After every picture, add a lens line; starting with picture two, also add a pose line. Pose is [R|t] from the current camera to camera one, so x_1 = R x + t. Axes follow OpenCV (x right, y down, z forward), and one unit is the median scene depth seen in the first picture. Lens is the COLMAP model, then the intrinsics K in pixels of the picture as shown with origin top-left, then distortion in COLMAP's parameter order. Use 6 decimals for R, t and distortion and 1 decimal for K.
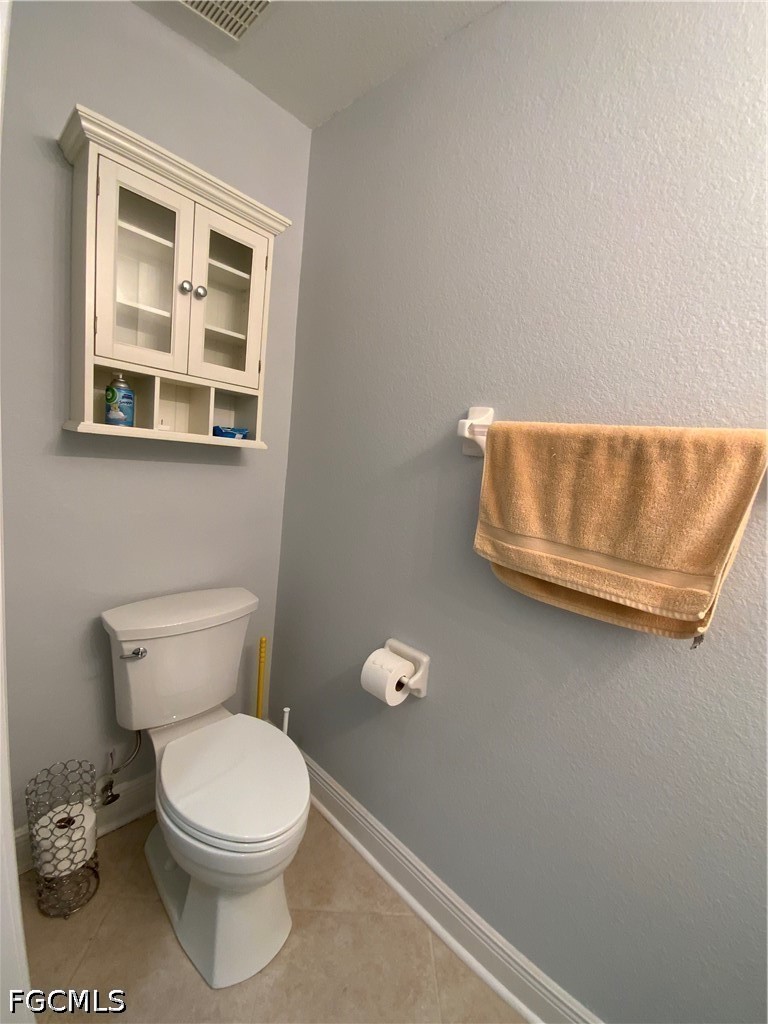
lens RADIAL K [[420.2, 0, 385.6], [0, 420.2, 516.0], [0, 0, 1]] dist [0.000291, -0.000382]
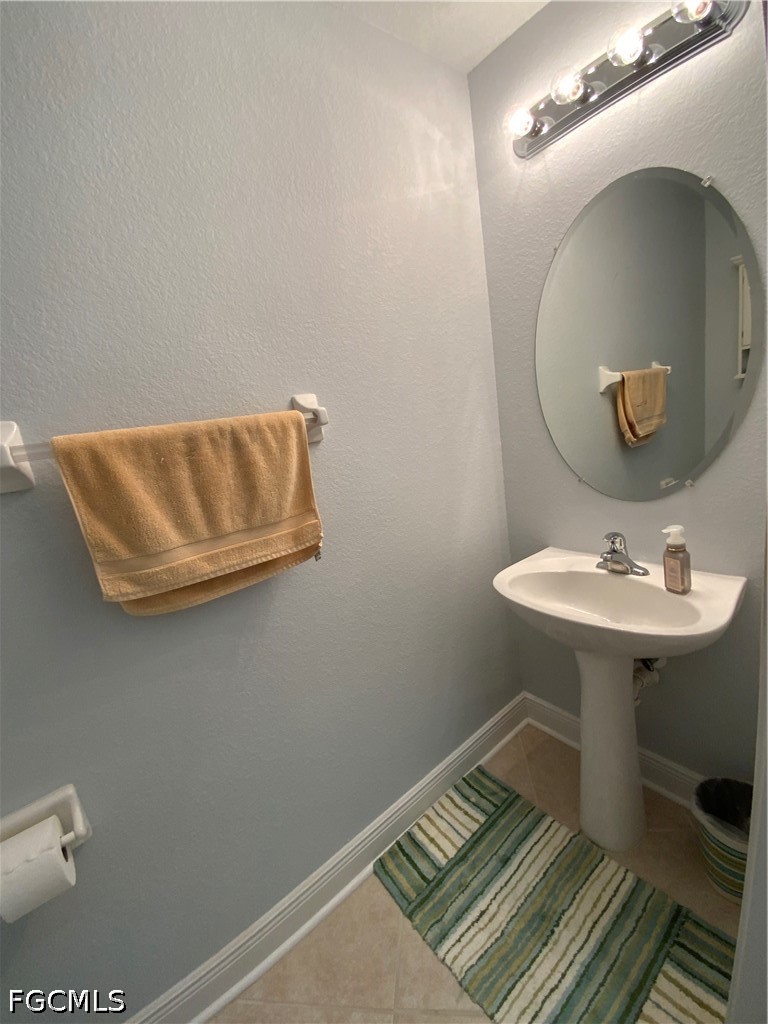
lens RADIAL K [[400.9, 0, 382.0], [0, 400.9, 509.8], [0, 0, 1]] dist [-0.001407, -0.000366]
pose [[0.126837, -0.322061, 0.938184, -0.441236], [0.310209, 0.911260, 0.270880, -0.138239], [-0.942169, 0.256675, 0.215487, 0.379057]]
